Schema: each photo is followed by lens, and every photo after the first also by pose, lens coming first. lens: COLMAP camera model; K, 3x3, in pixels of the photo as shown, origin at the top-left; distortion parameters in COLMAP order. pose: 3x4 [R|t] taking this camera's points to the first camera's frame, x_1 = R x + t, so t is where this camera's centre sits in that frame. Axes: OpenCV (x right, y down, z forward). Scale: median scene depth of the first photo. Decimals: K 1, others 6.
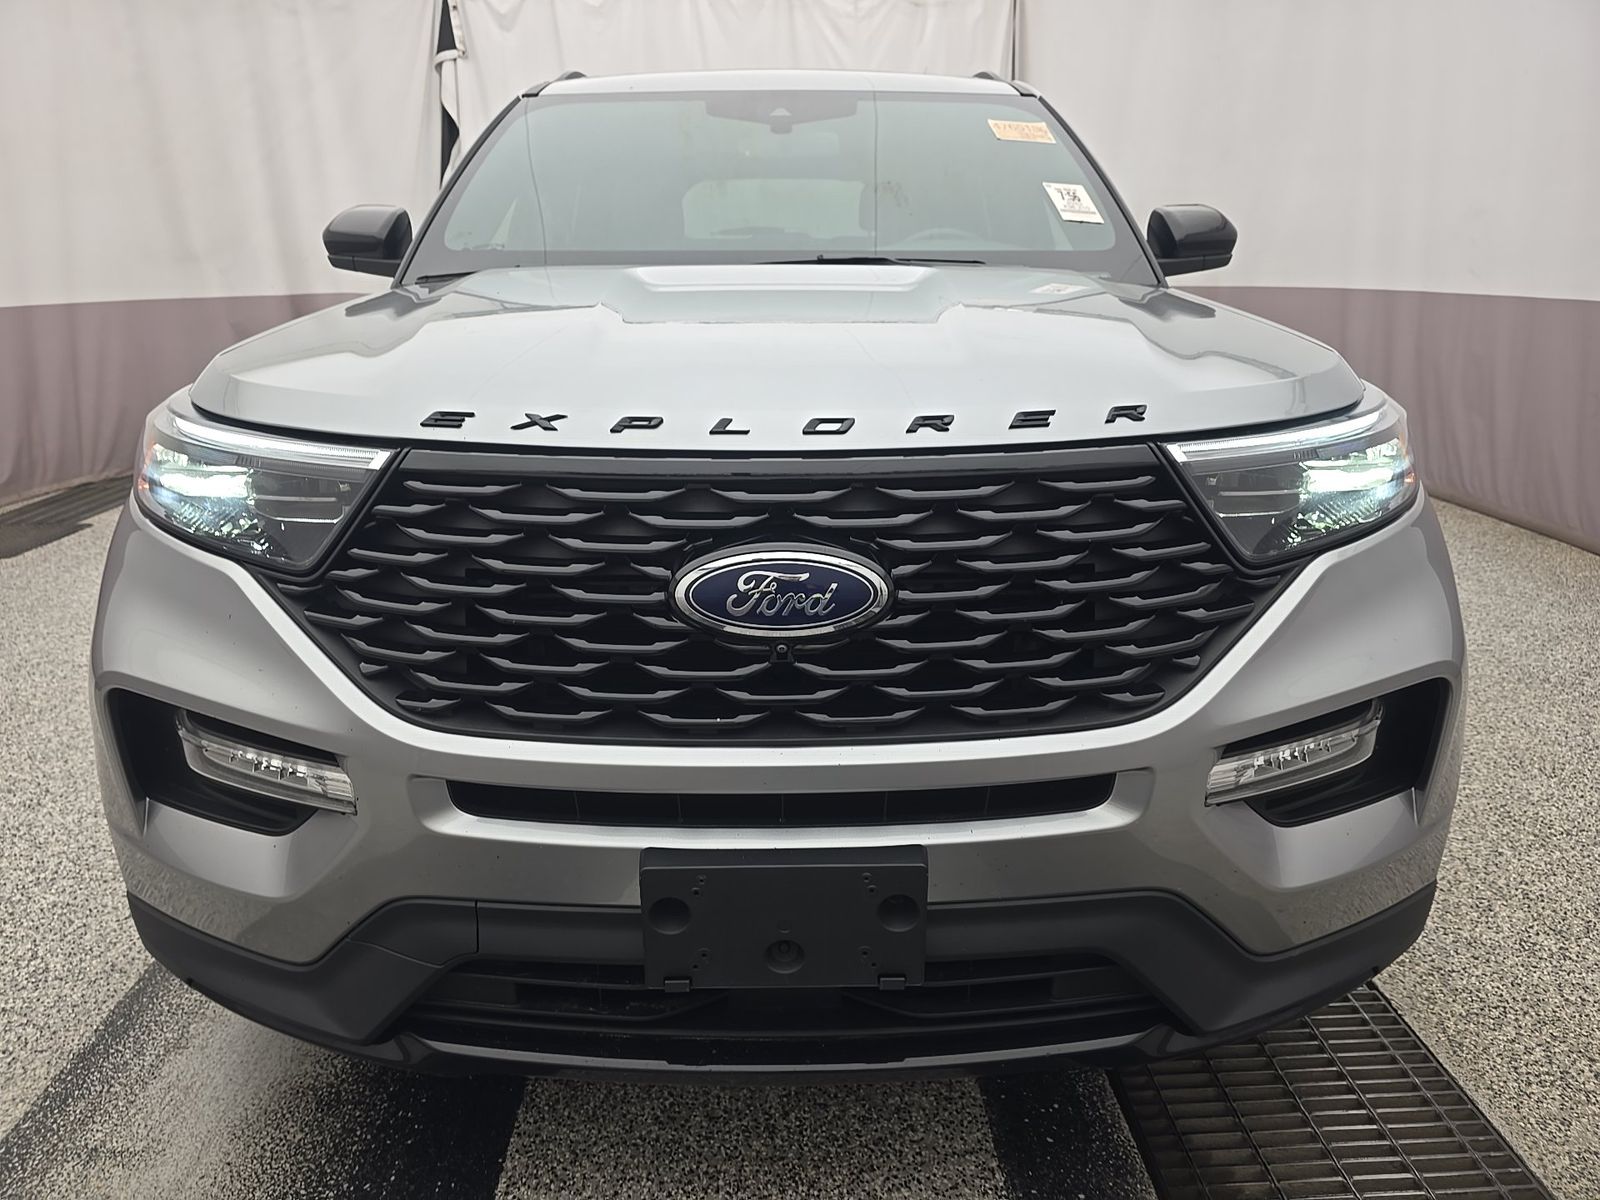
lens RADIAL K [[1088.6, 0, 800.0], [0, 1088.6, 600.0], [0, 0, 1]] dist [0.006301, -0.000960]
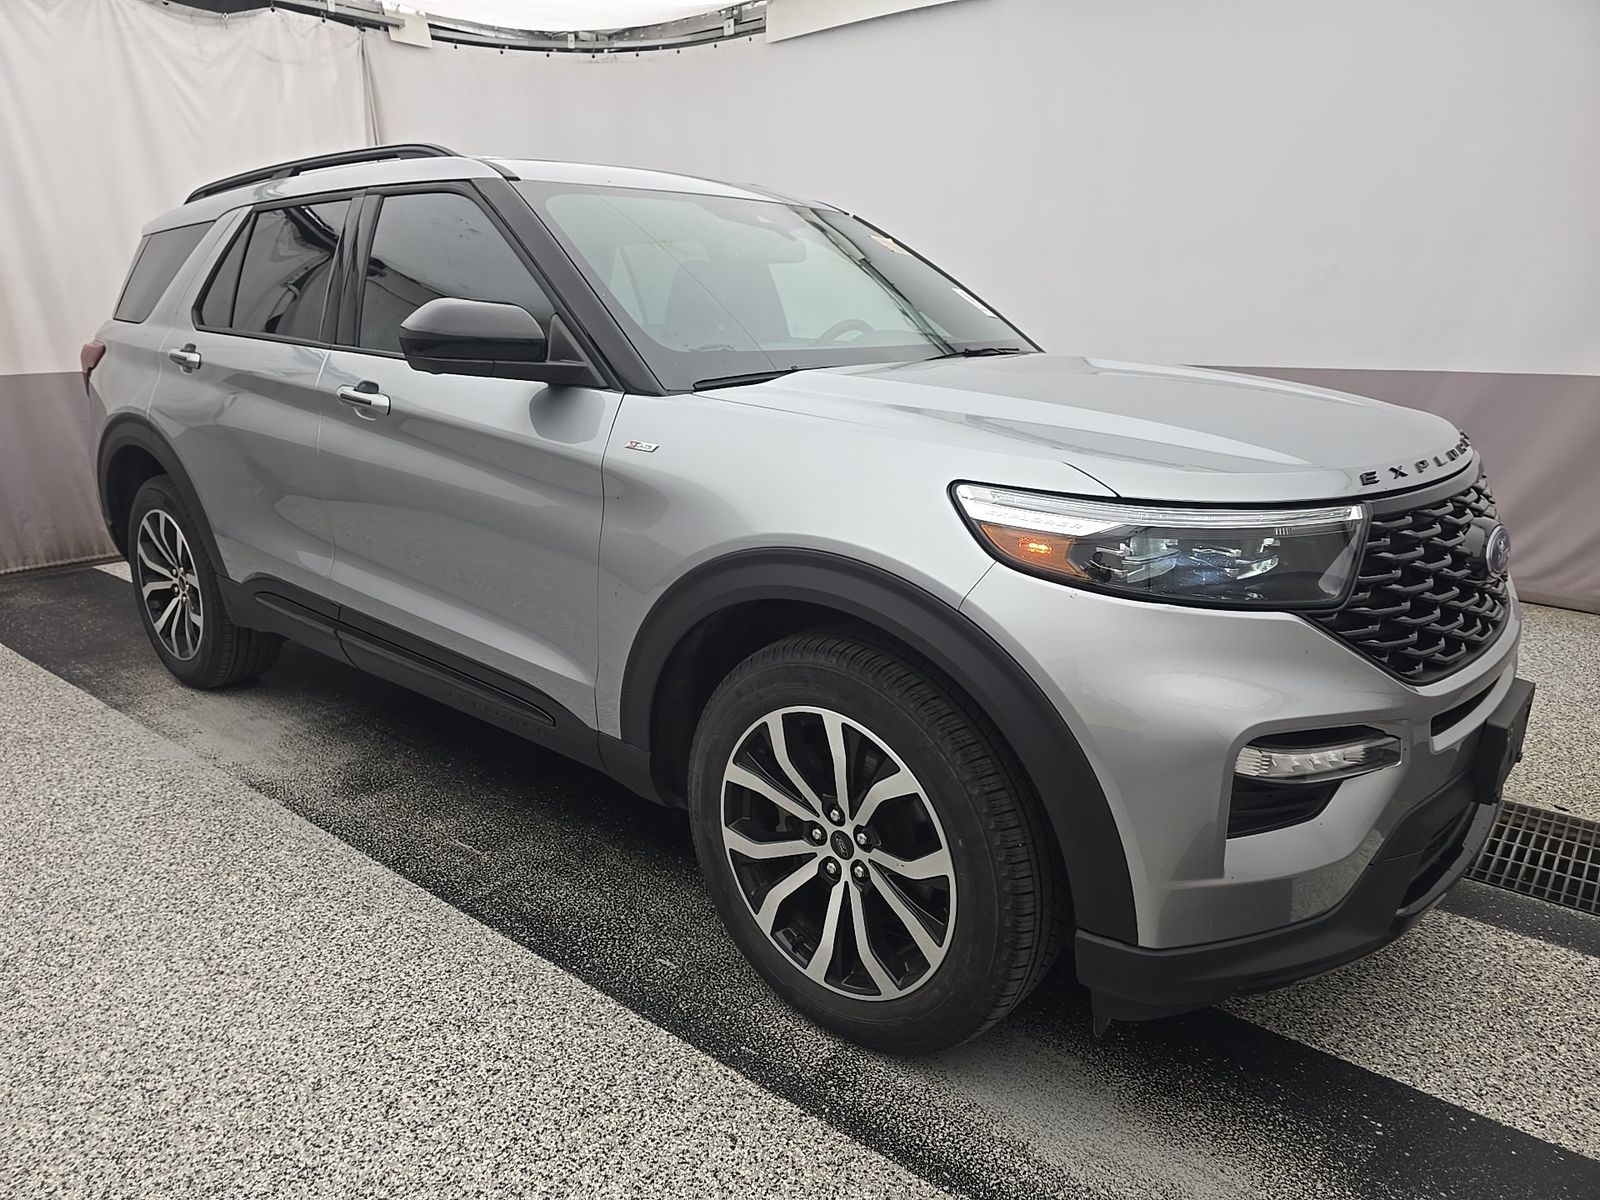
lens RADIAL K [[1088.6, 0, 800.0], [0, 1088.6, 600.0], [0, 0, 1]] dist [0.006301, -0.000960]
pose [[0.662188, -0.191720, 0.724397, -1.295673], [0.225624, 0.972866, 0.051232, -0.172080], [-0.714563, 0.129516, 0.687477, 0.381952]]
